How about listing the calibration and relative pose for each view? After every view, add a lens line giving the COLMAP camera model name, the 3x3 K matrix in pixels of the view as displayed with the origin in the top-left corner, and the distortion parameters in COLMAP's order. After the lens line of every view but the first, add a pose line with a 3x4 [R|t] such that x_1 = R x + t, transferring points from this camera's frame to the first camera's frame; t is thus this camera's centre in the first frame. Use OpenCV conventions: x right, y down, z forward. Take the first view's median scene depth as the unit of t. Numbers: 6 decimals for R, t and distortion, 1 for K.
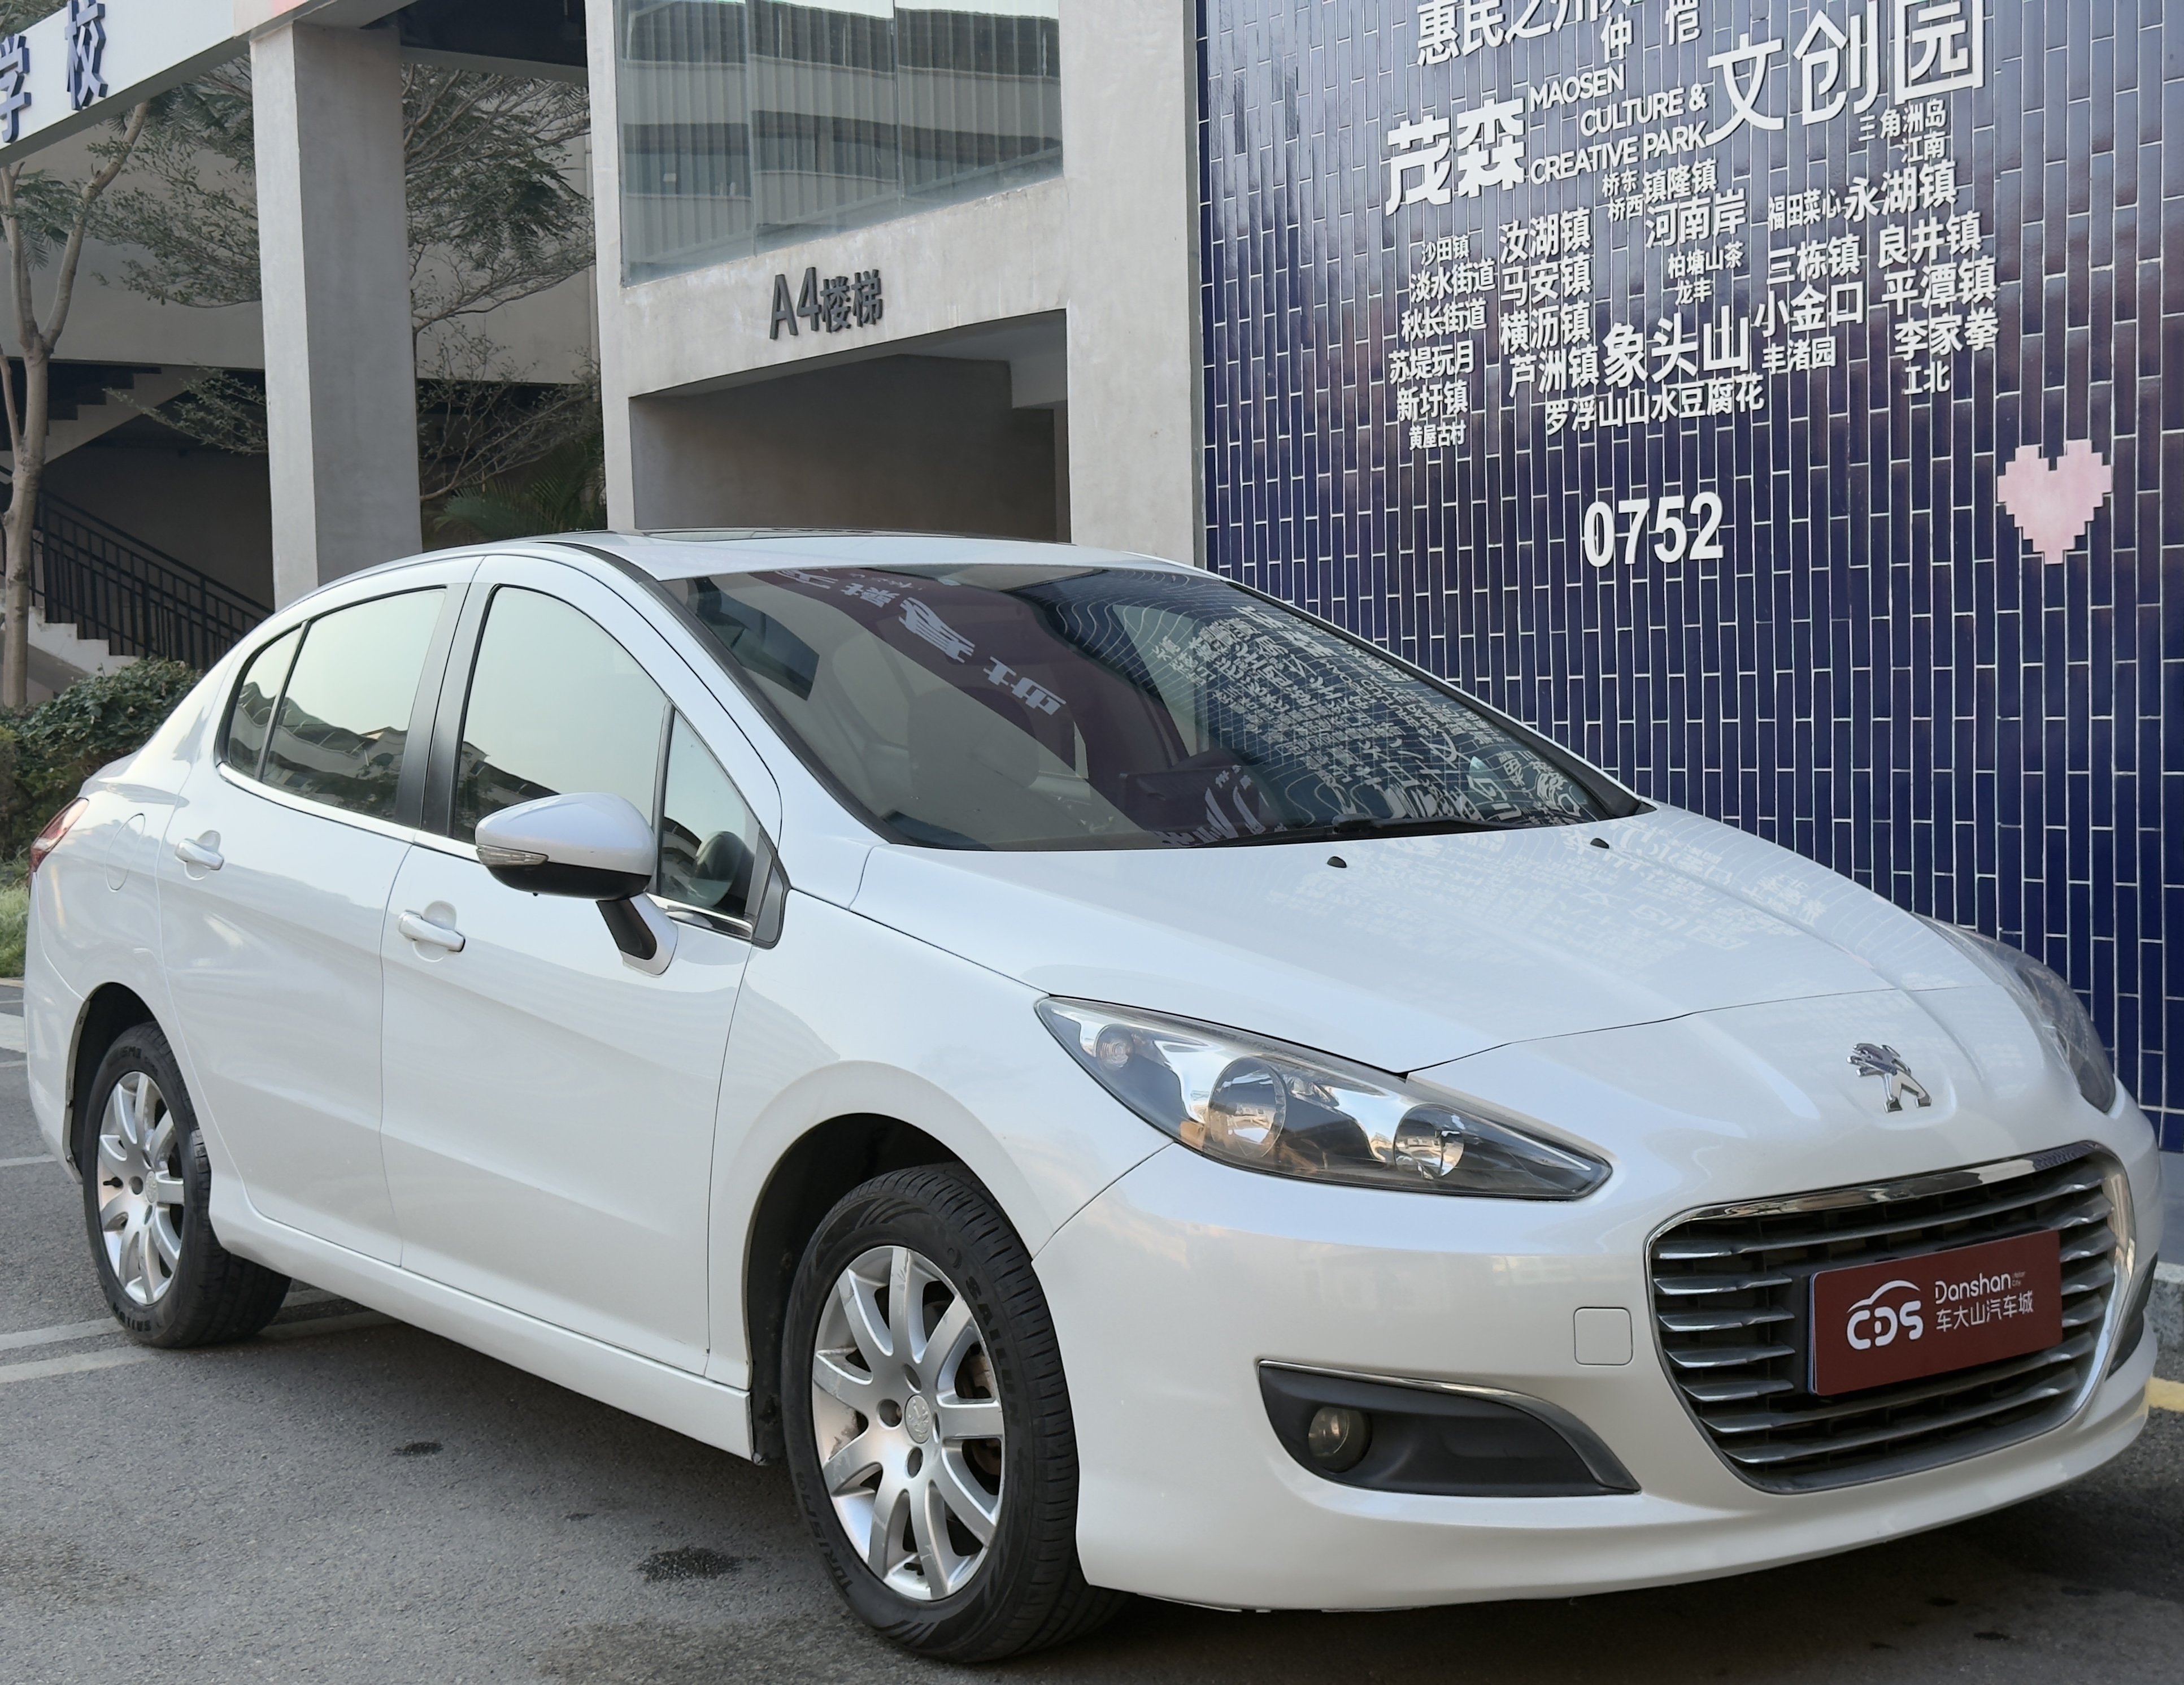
lens RADIAL K [[3159.8, 0, 1085.1], [0, 3159.8, 854.7], [0, 0, 1]] dist [0.090516, 0.000000]
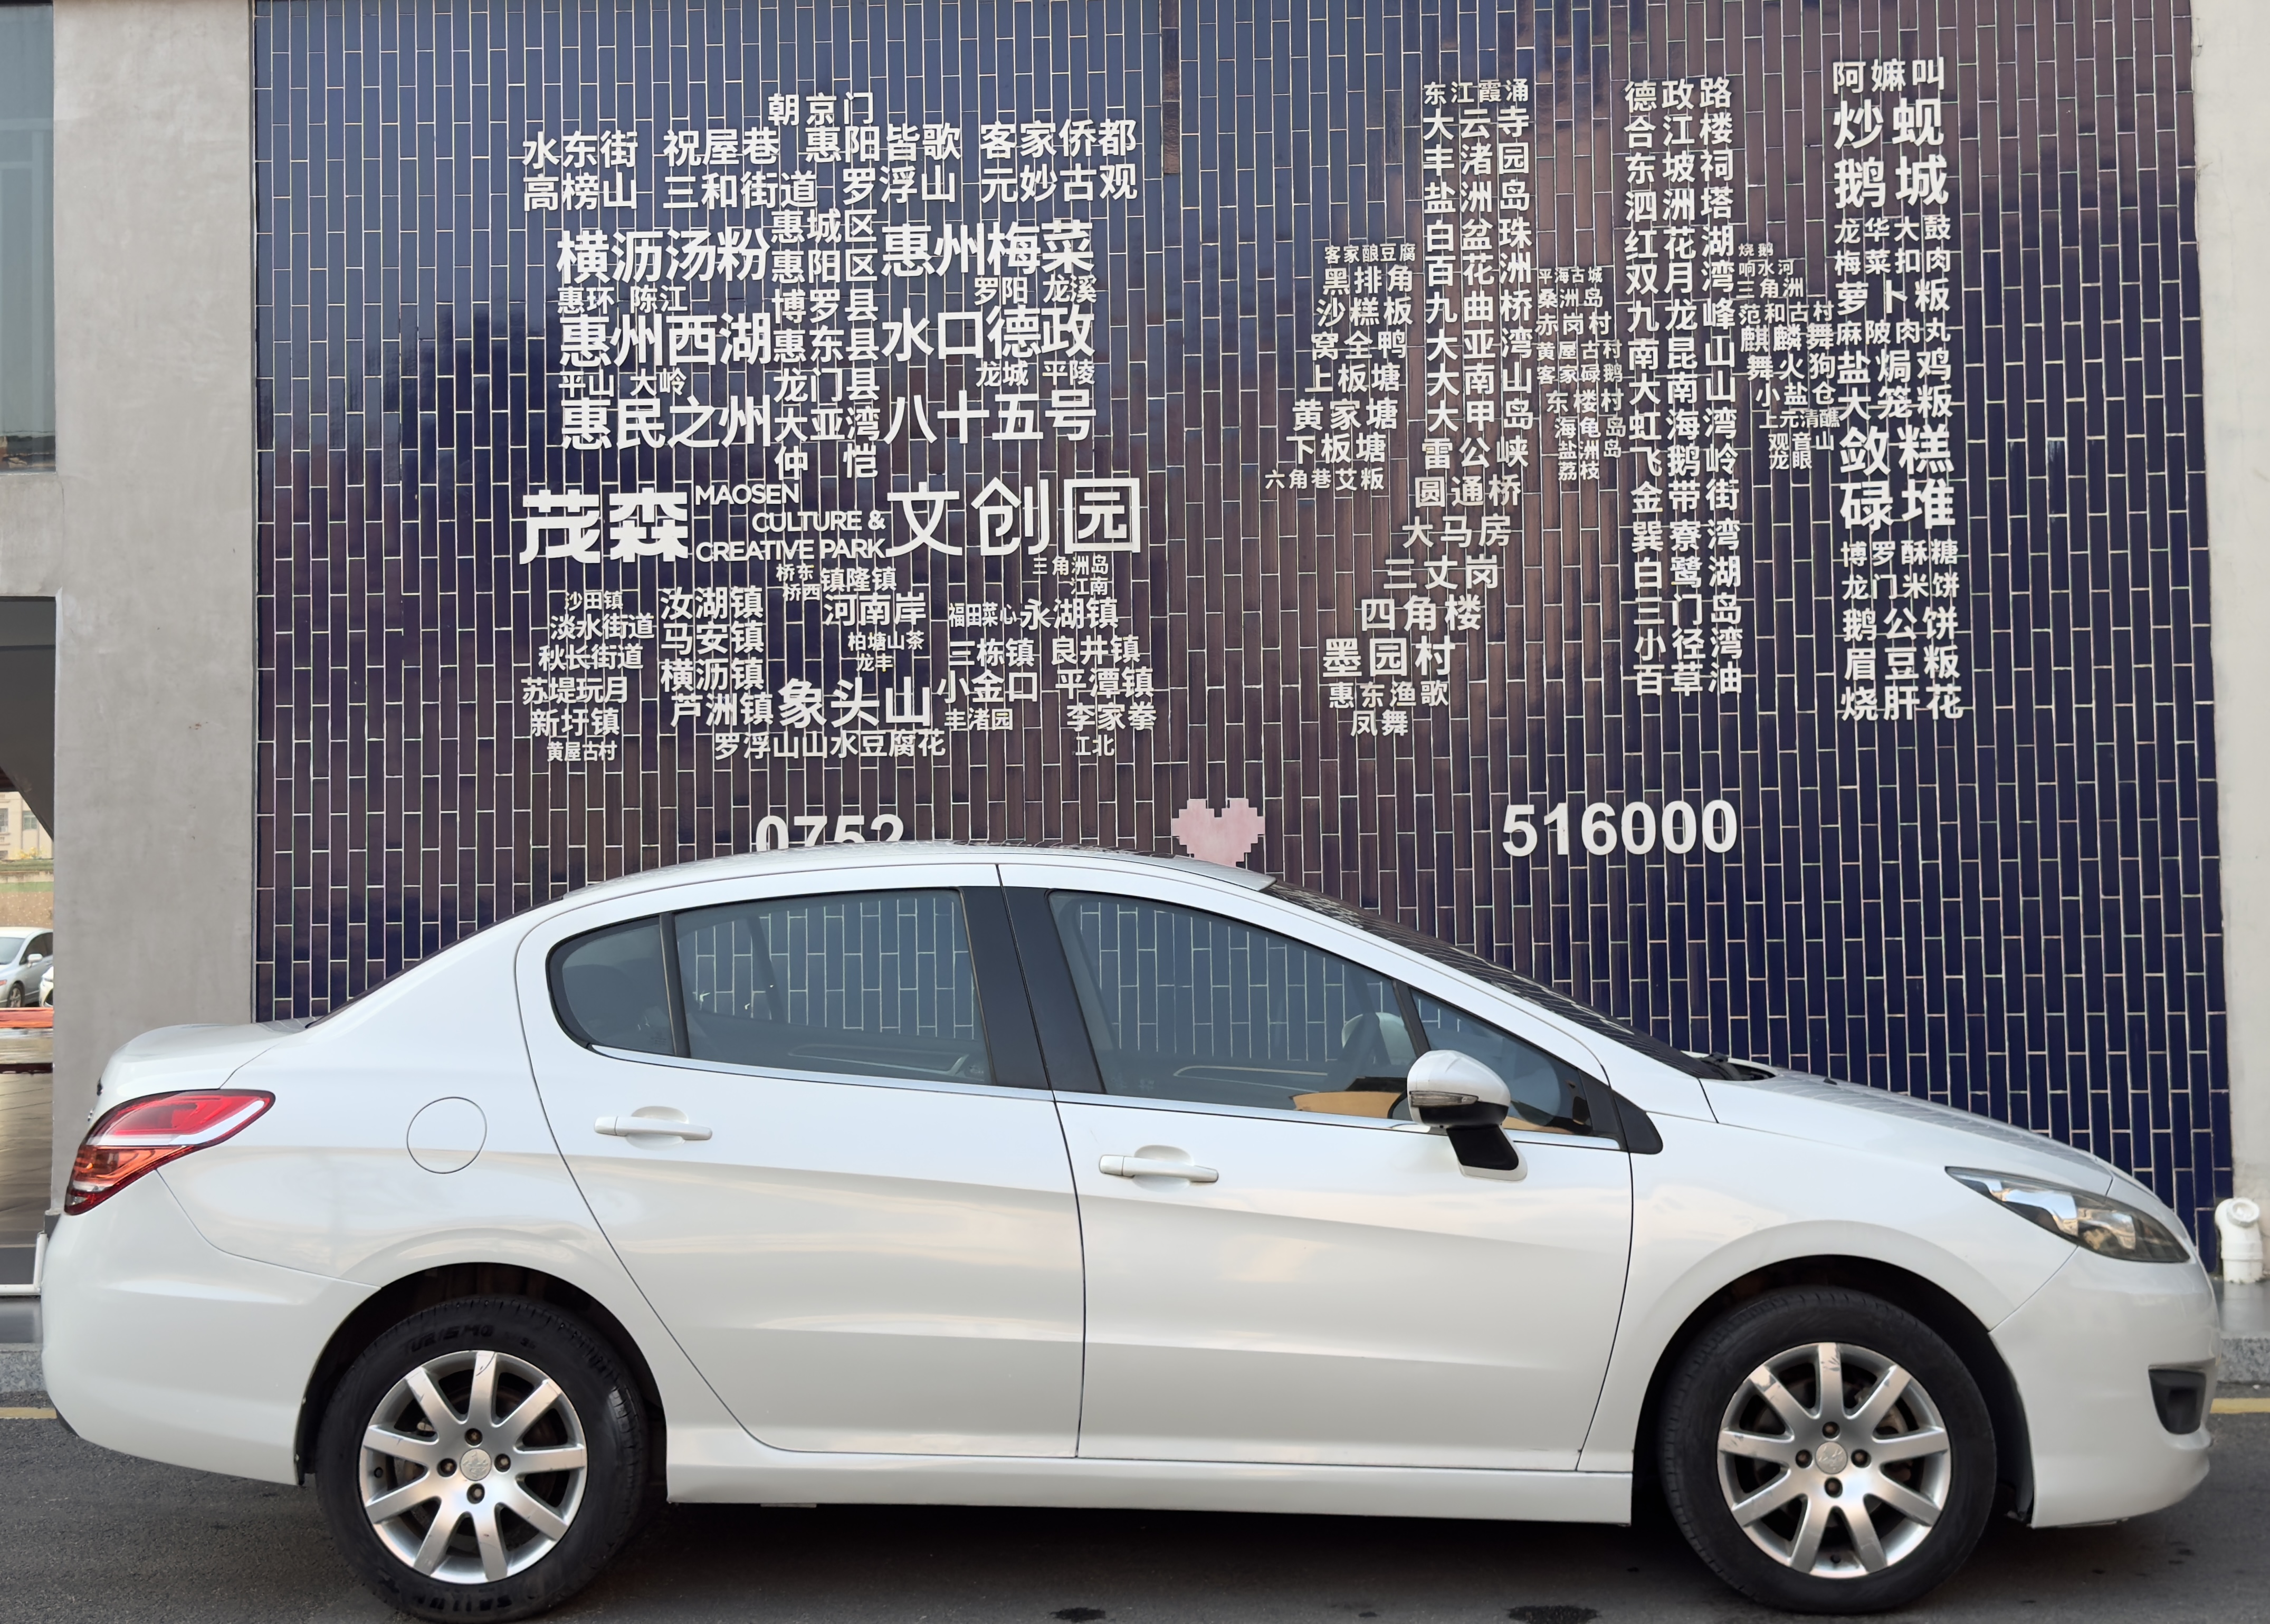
lens RADIAL K [[2948.6, 0, 1093.3], [0, 2948.6, 699.5], [0, 0, 1]] dist [0.138959, 0.000000]
pose [[0.626474, 0.068737, 0.776406, -0.695330], [0.038137, 0.992208, -0.118615, -0.012821], [-0.778509, 0.103918, 0.618971, 0.169059]]
